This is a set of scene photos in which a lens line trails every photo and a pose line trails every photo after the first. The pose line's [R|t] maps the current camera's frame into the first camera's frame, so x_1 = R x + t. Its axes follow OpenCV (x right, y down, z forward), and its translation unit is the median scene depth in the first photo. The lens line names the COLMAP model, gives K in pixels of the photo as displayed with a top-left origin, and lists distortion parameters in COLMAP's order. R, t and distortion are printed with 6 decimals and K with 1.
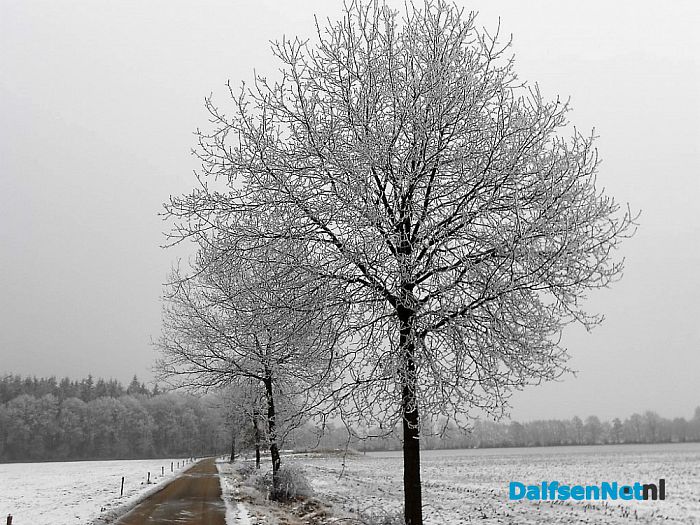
lens RADIAL K [[745.0, 0, 348.3], [0, 745.0, 259.8], [0, 0, 1]] dist [0.007463, 0.026070]
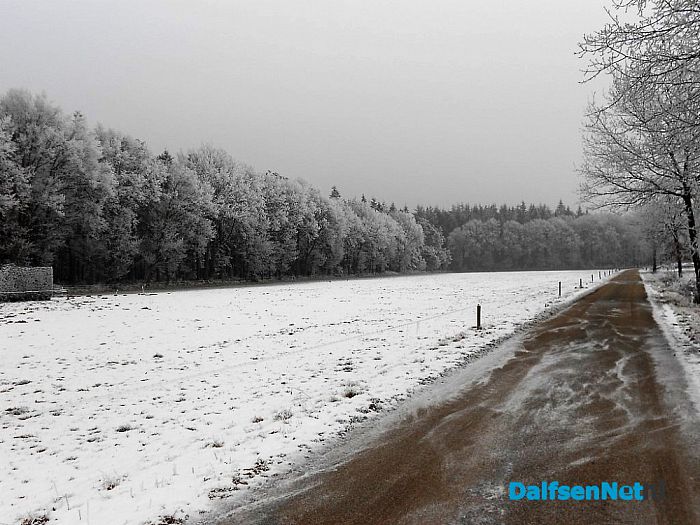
lens RADIAL K [[745.0, 0, 348.3], [0, 745.0, 259.8], [0, 0, 1]] dist [0.007463, 0.026070]
pose [[0.866604, -0.021333, -0.498540, 0.003569], [0.122495, 0.977609, 0.171098, 0.007775], [0.483727, -0.209343, 0.849814, -0.169717]]
